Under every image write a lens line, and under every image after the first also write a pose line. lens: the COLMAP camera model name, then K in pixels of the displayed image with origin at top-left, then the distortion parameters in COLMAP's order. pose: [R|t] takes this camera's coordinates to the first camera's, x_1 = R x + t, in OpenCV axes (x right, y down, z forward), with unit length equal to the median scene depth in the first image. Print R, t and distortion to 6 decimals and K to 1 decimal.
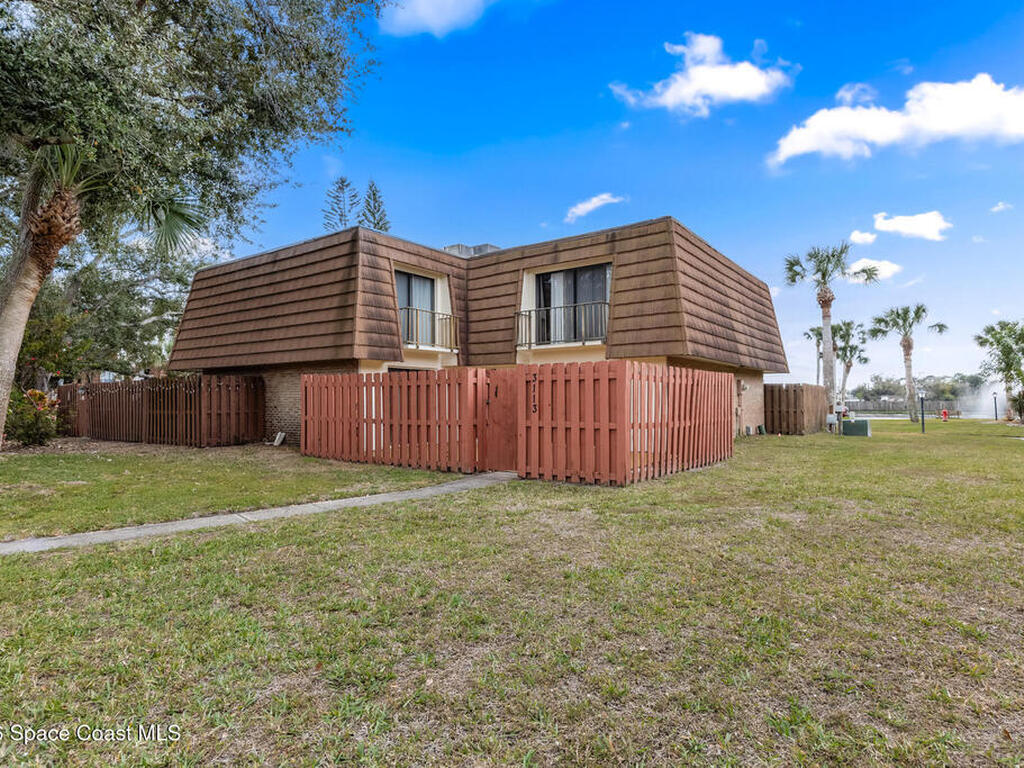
lens RADIAL K [[550.5, 0, 512.0], [0, 550.5, 384.0], [0, 0, 1]] dist [0.001326, 0.000014]
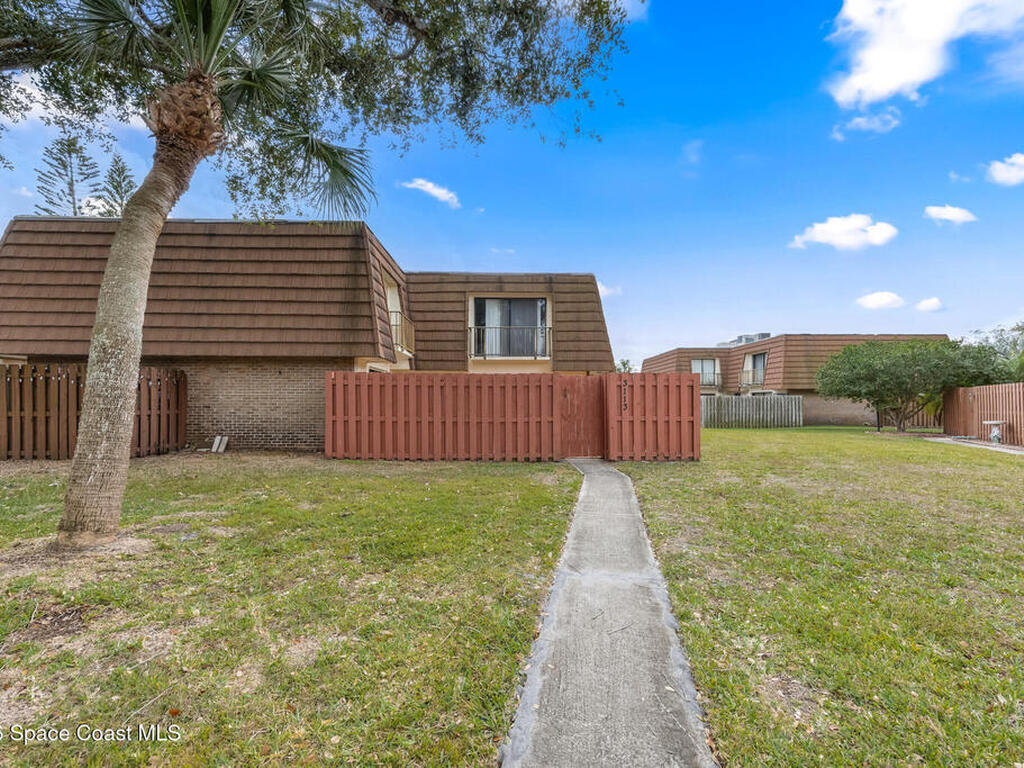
lens RADIAL K [[423.3, 0, 510.7], [0, 423.3, 396.7], [0, 0, 1]] dist [0.001602, 0.000276]
pose [[0.806598, 0.015229, 0.590905, -0.456770], [-0.022328, 0.999740, 0.004713, 0.012872], [-0.590679, -0.016995, 0.806728, 0.207697]]
